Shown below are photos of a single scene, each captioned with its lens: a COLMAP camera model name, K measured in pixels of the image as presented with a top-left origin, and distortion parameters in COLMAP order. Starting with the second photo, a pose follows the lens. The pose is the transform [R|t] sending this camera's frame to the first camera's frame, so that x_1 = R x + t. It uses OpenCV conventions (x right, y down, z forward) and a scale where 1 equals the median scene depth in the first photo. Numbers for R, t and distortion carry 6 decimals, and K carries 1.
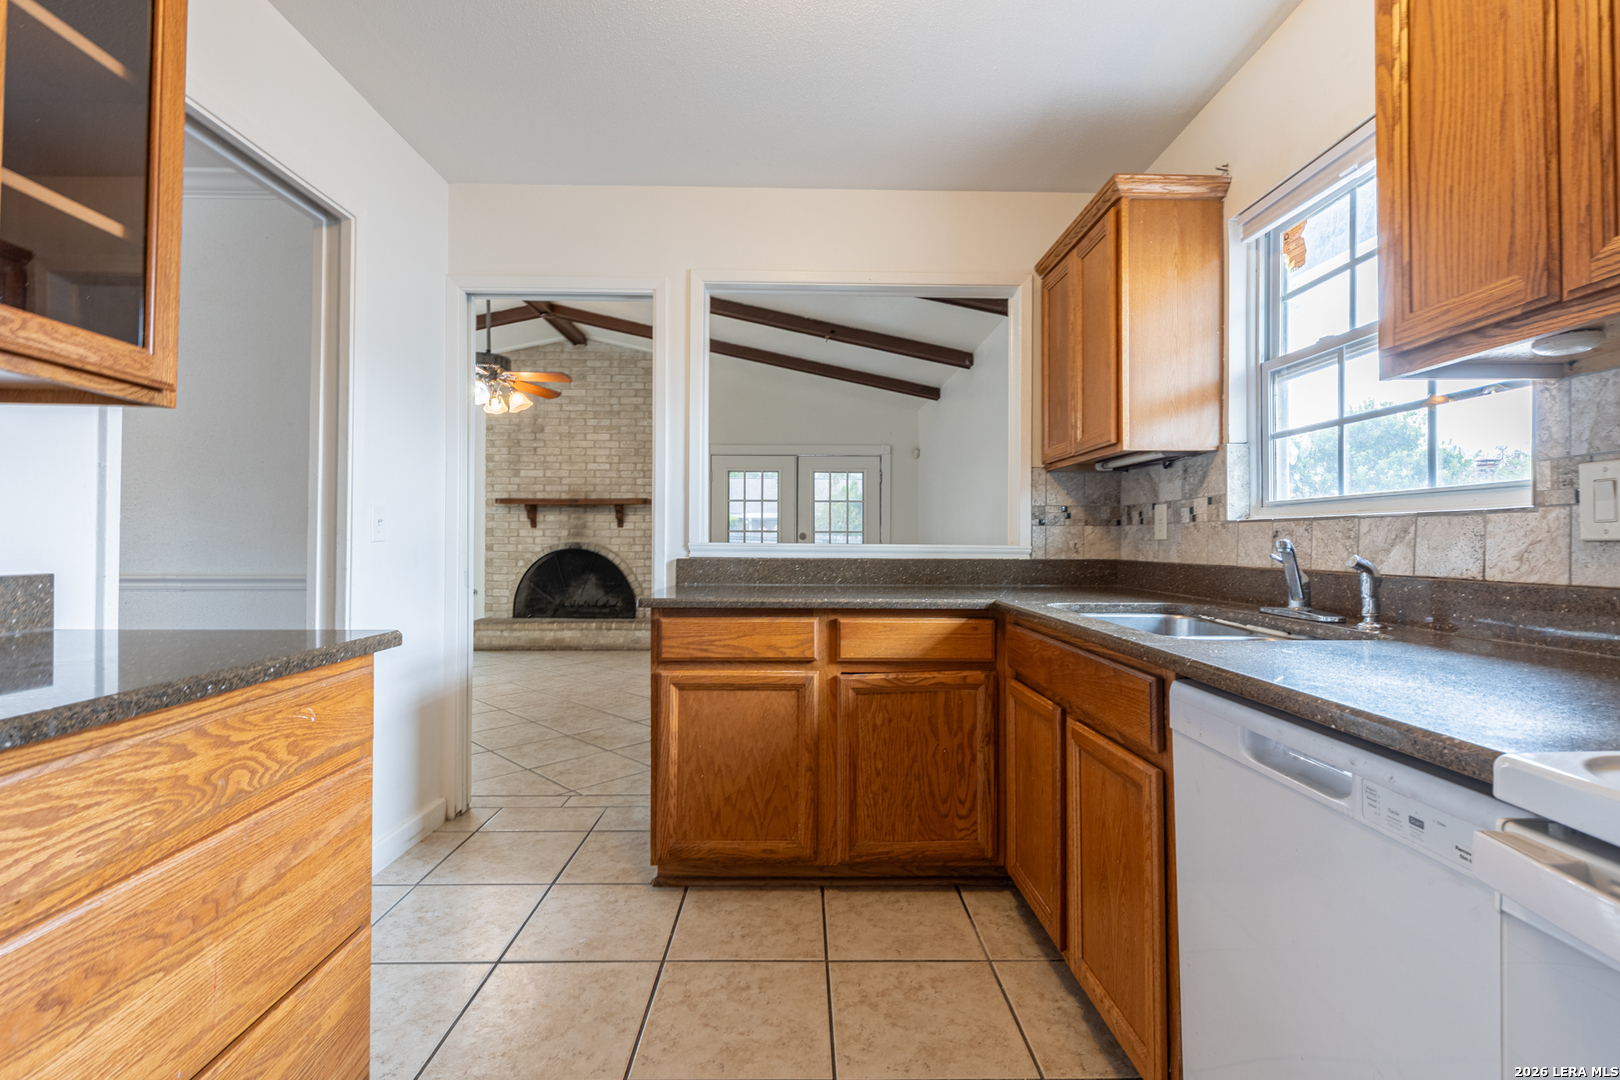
lens RADIAL K [[728.2, 0, 813.3], [0, 728.2, 536.5], [0, 0, 1]] dist [0.007944, -0.000715]
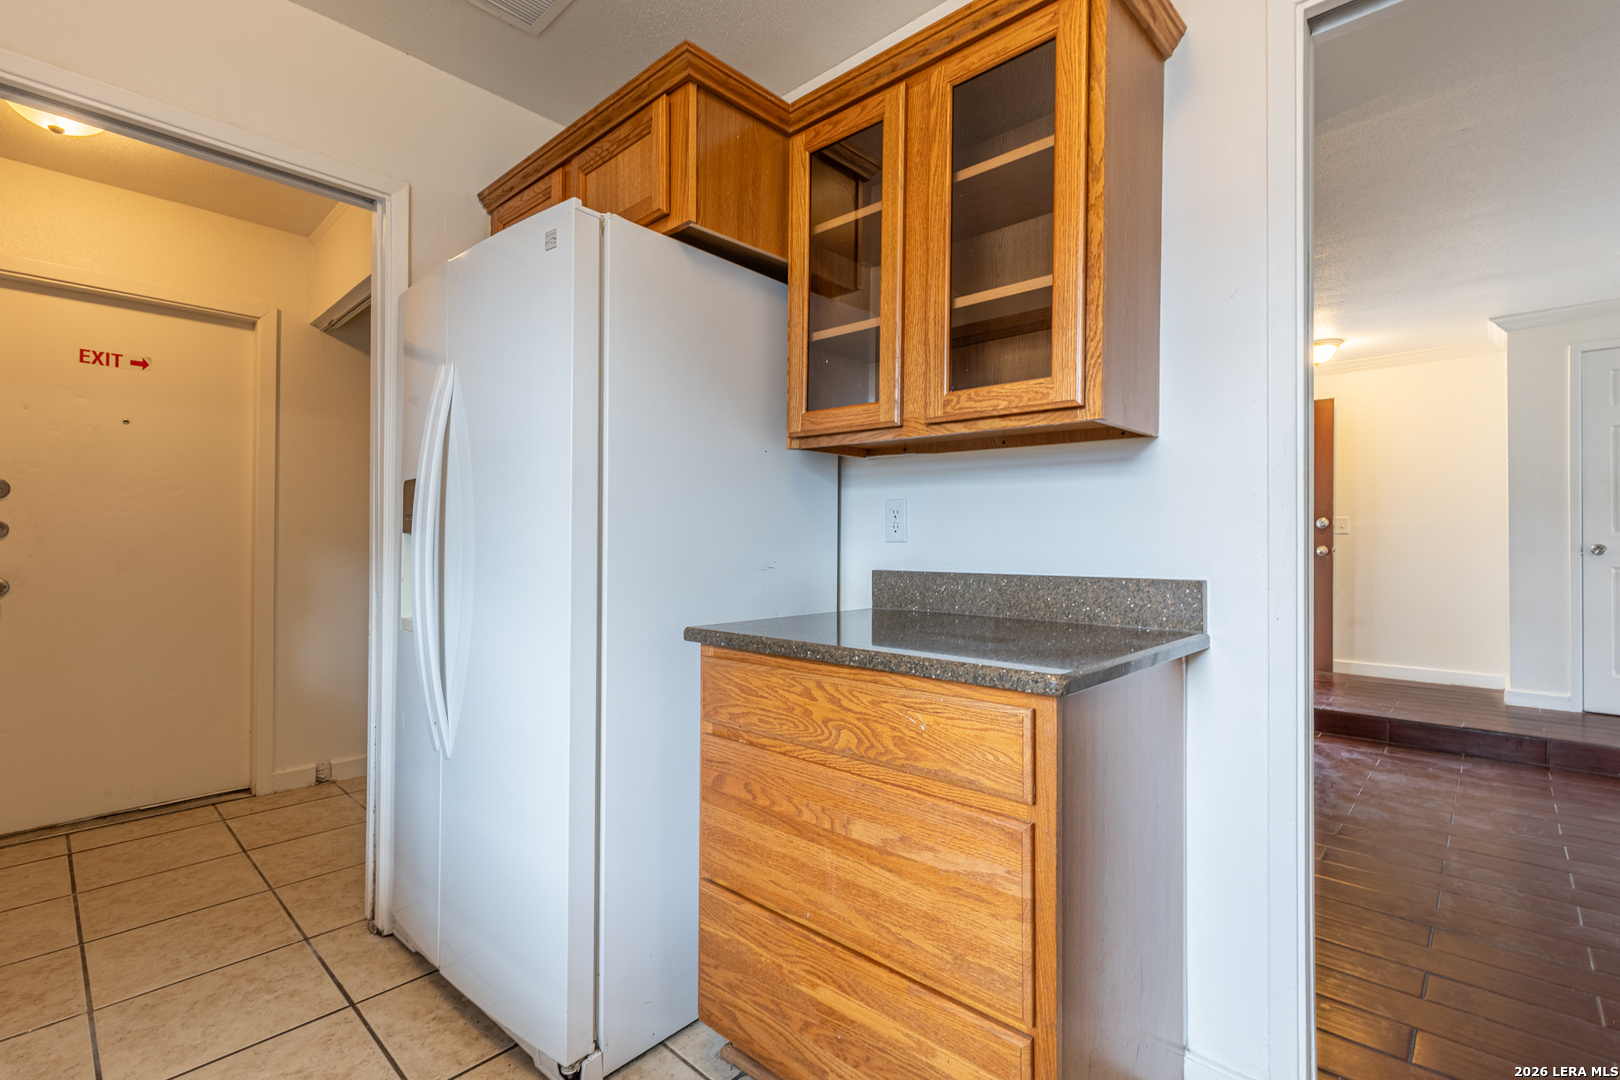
lens RADIAL K [[728.2, 0, 822.7], [0, 728.2, 538.8], [0, 0, 1]] dist [0.007944, -0.000715]
pose [[-0.689919, -0.008254, -0.723840, 0.126821], [-0.000658, 0.999942, -0.010775, 0.001753], [0.723887, -0.006957, -0.689884, 1.501621]]
